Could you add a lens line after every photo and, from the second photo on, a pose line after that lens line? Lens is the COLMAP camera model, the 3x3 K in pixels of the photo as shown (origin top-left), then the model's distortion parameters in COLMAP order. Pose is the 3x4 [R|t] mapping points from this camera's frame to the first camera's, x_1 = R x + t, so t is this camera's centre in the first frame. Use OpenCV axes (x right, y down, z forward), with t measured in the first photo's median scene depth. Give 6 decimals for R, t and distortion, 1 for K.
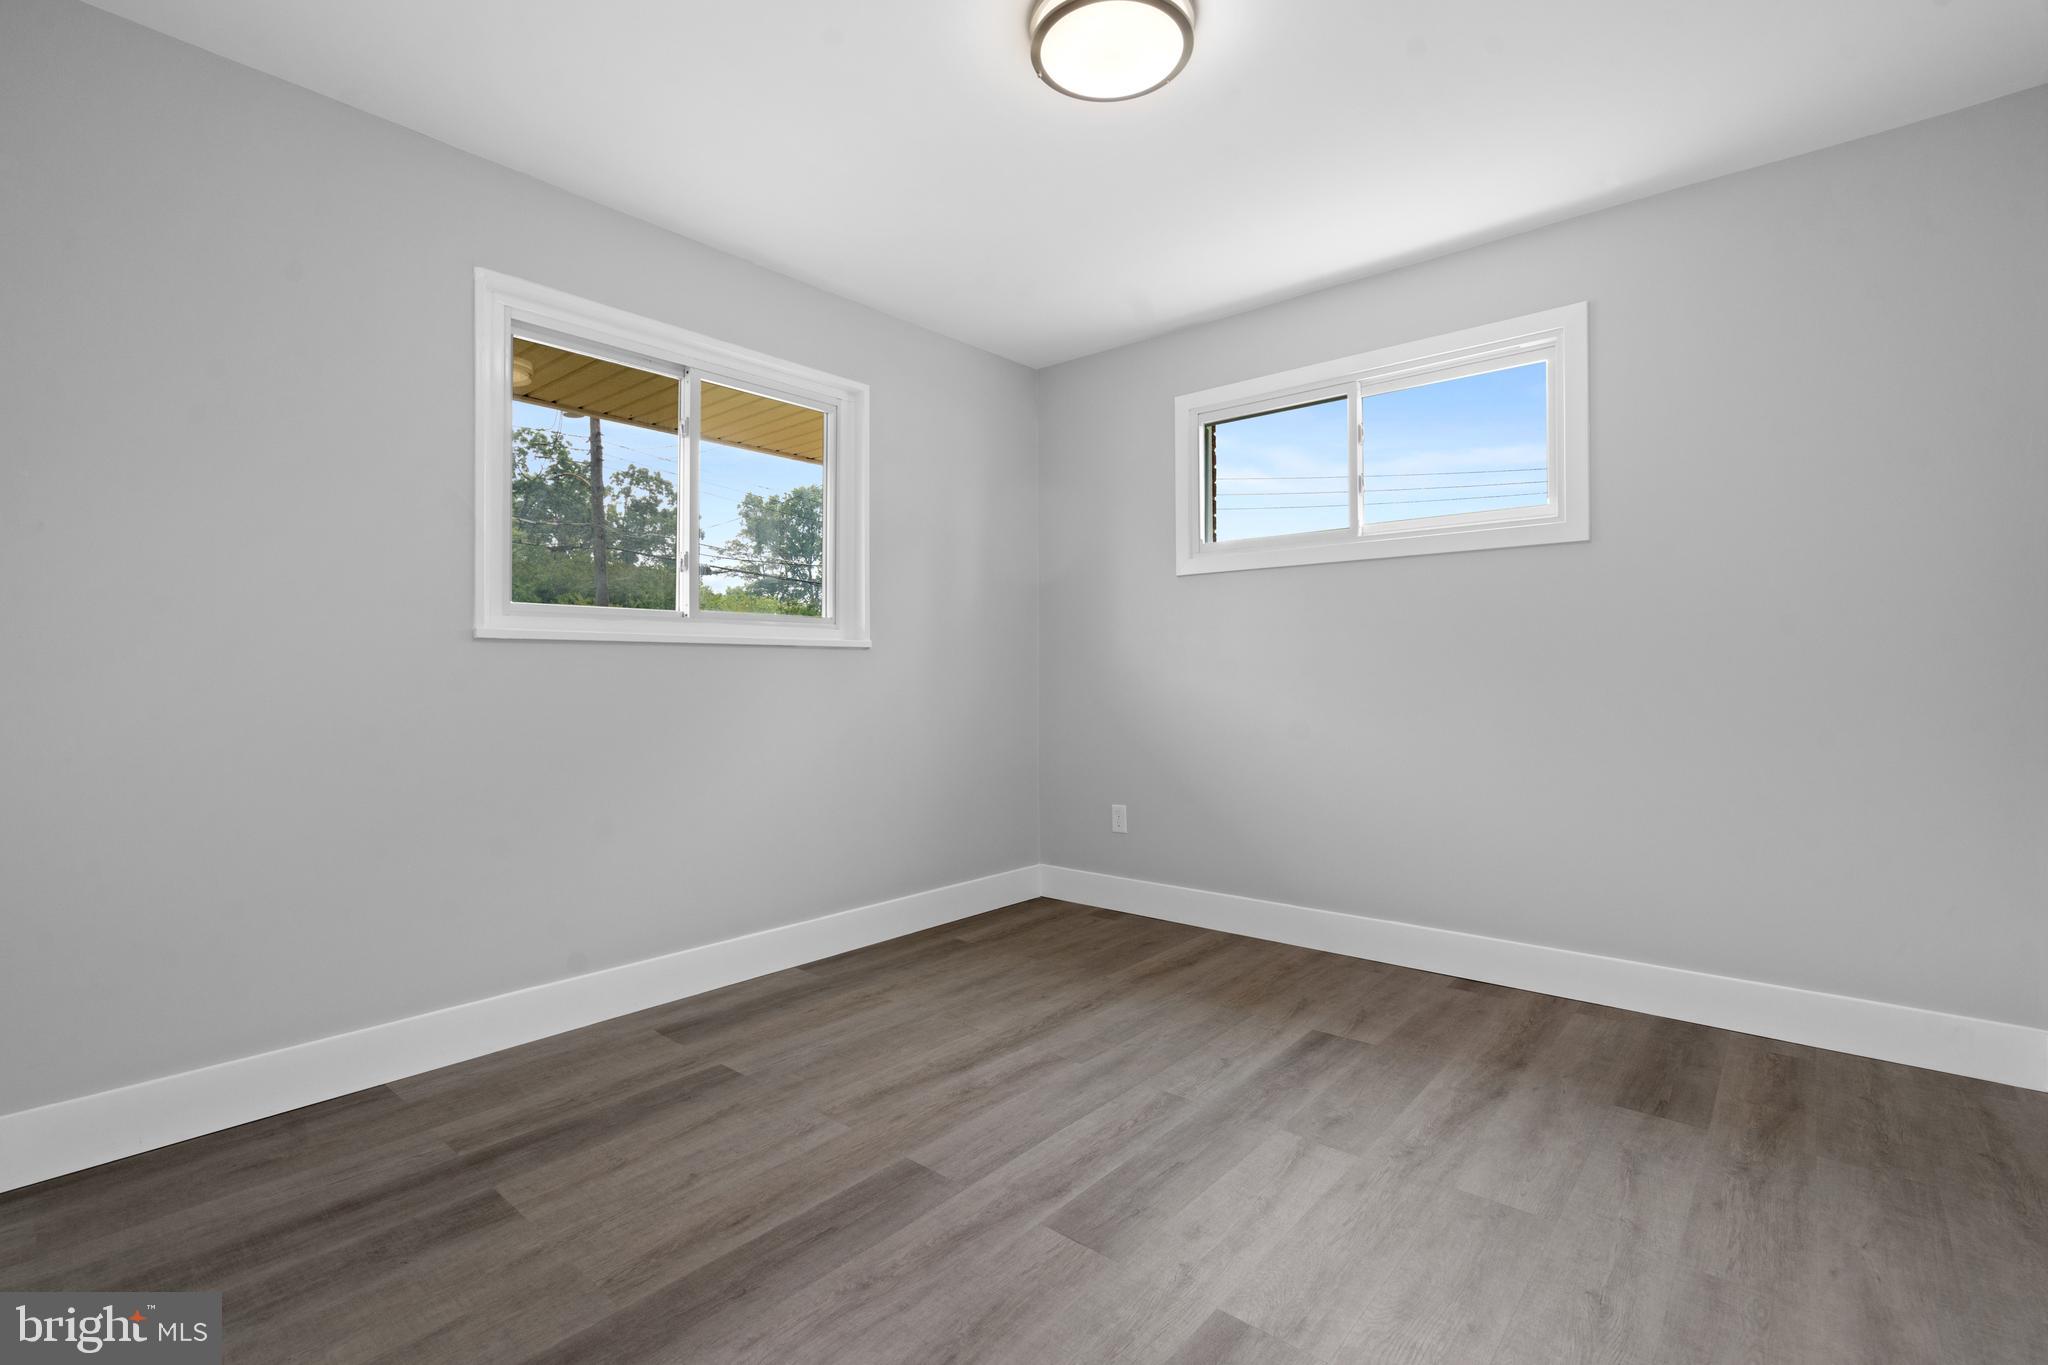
lens RADIAL K [[929.4, 0, 1024.1], [0, 929.4, 672.6], [0, 0, 1]] dist [-0.004241, 0.001857]
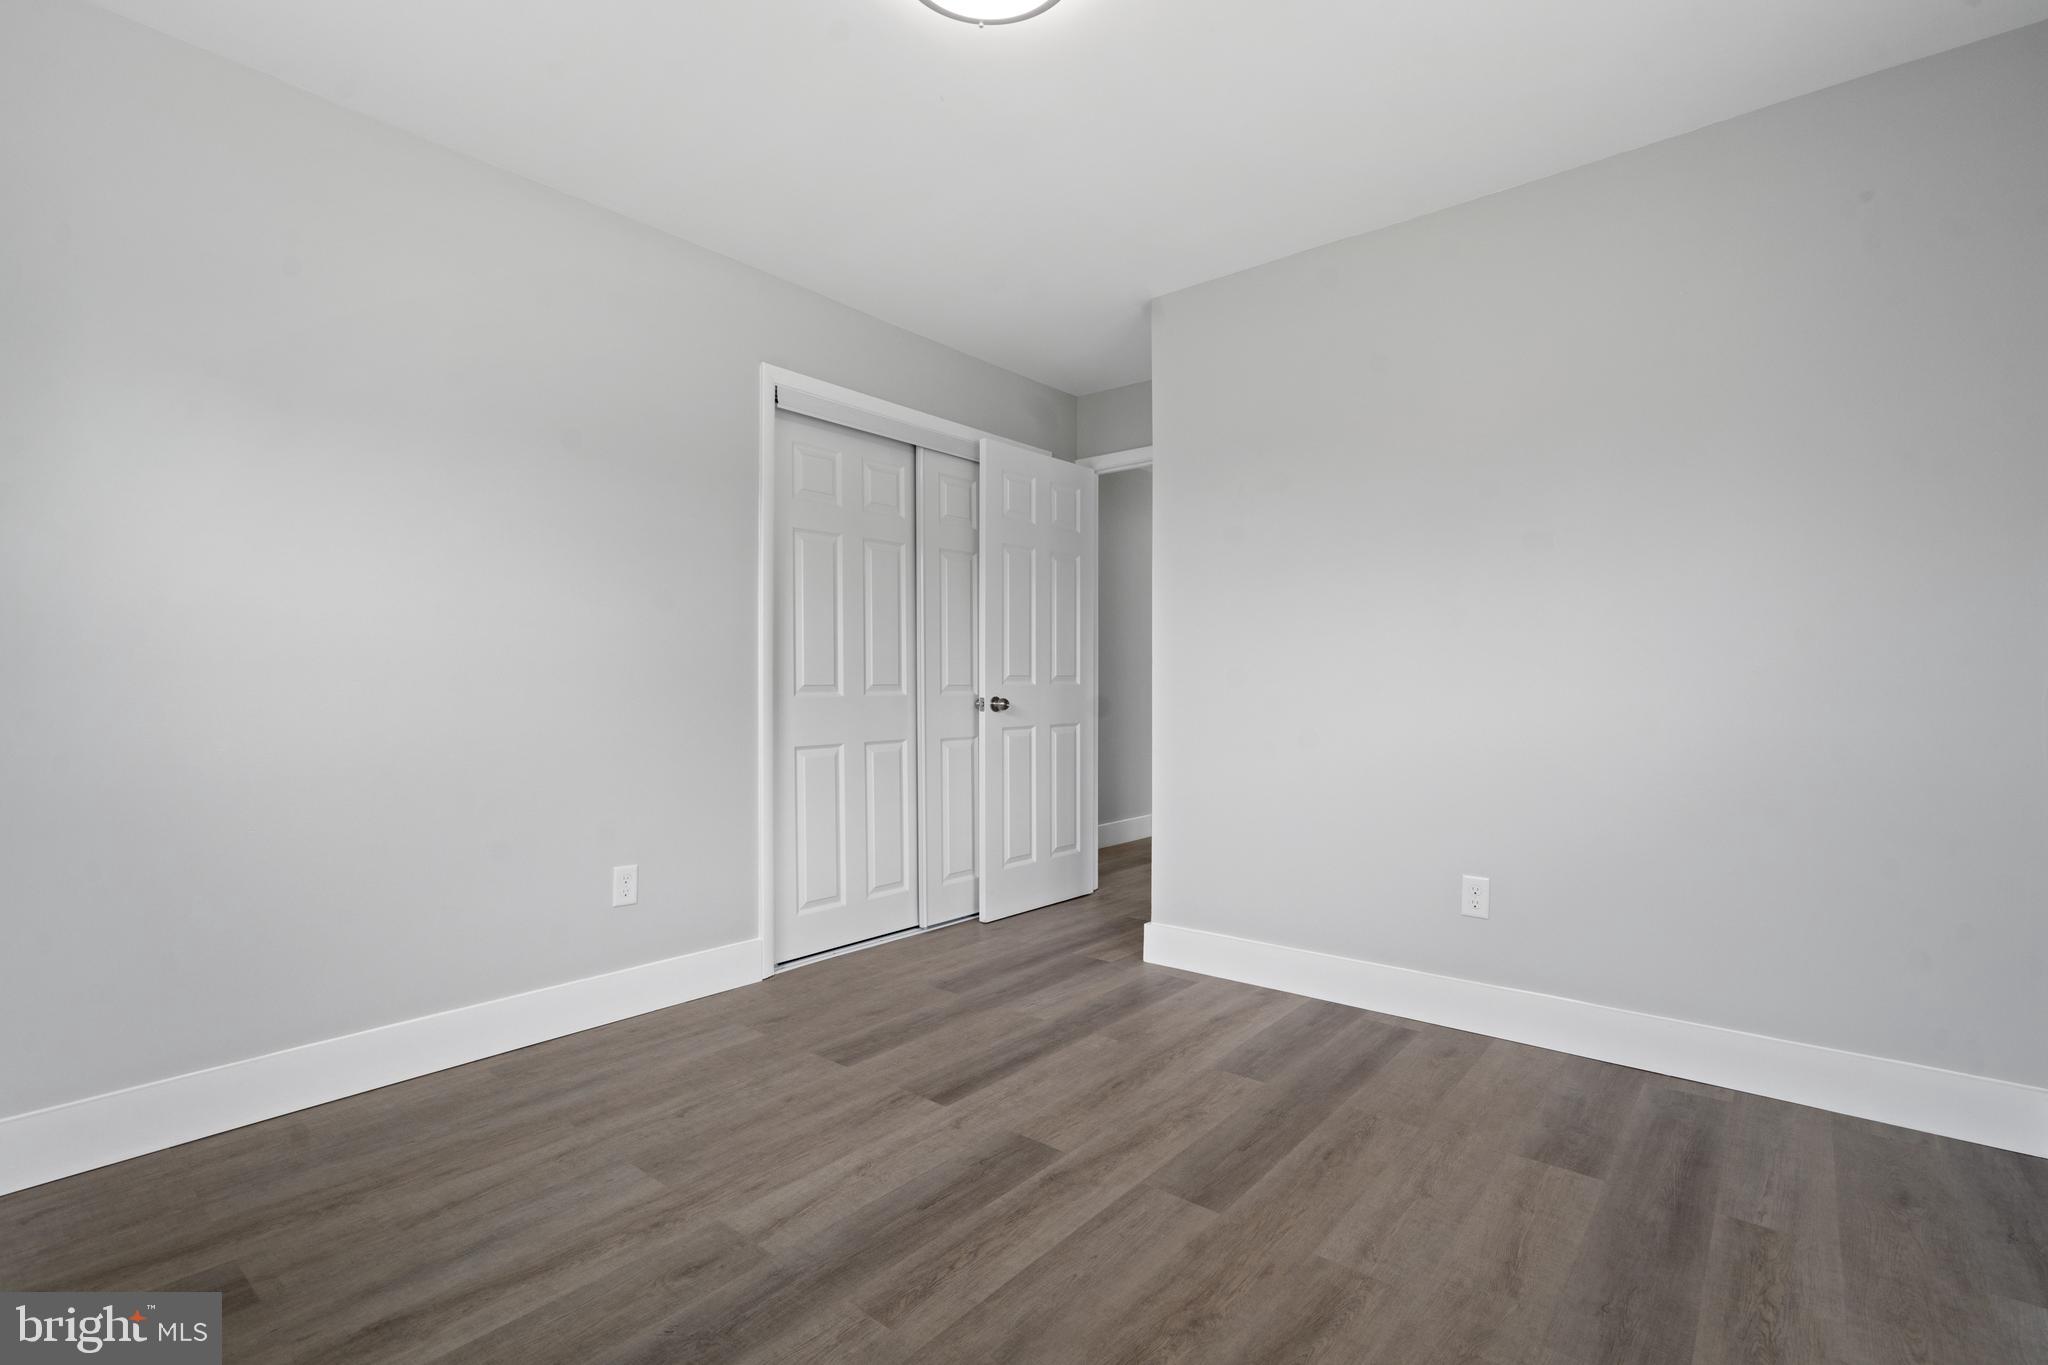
lens RADIAL K [[929.4, 0, 1019.6], [0, 929.4, 702.5], [0, 0, 1]] dist [-0.004241, 0.001857]
pose [[-0.999970, 0.005247, -0.005718, 0.072442], [0.005149, 0.999840, 0.017137, 0.005938], [0.005807, 0.017107, -0.999837, 1.915249]]
